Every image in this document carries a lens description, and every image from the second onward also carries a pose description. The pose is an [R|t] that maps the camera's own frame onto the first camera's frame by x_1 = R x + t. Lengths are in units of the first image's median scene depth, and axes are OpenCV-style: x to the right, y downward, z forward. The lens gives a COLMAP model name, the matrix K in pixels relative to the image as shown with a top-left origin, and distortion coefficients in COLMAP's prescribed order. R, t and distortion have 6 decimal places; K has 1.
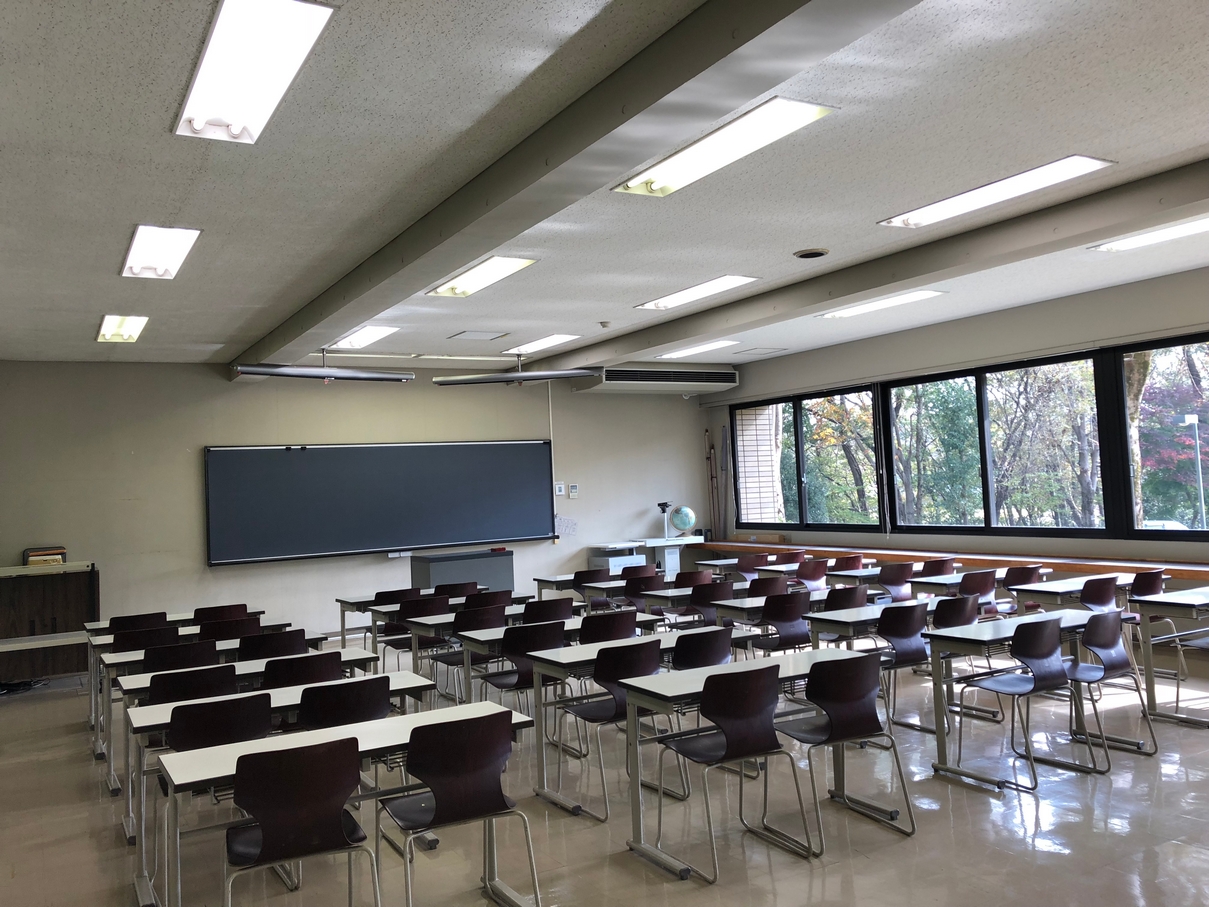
lens RADIAL K [[1010.3, 0, 570.5], [0, 1010.3, 465.1], [0, 0, 1]] dist [0.022078, -0.001953]
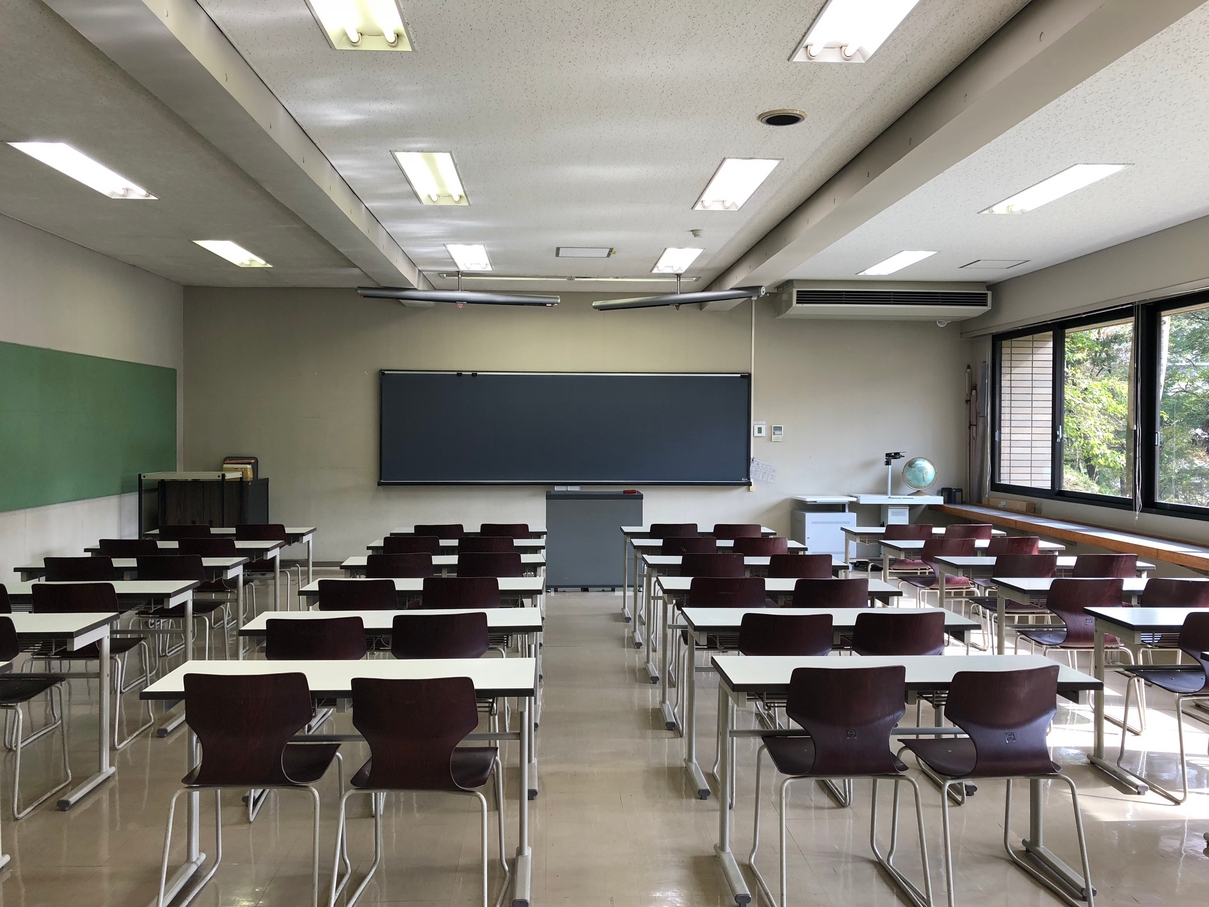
lens RADIAL K [[1007.3, 0, 604.5], [0, 1007.3, 453.5], [0, 0, 1]] dist [0.035489, -0.003197]
pose [[0.881695, 0.064642, -0.467370, 0.277285], [-0.036818, 0.996976, 0.068434, -0.010253], [0.470380, -0.043130, 0.881409, 0.163940]]
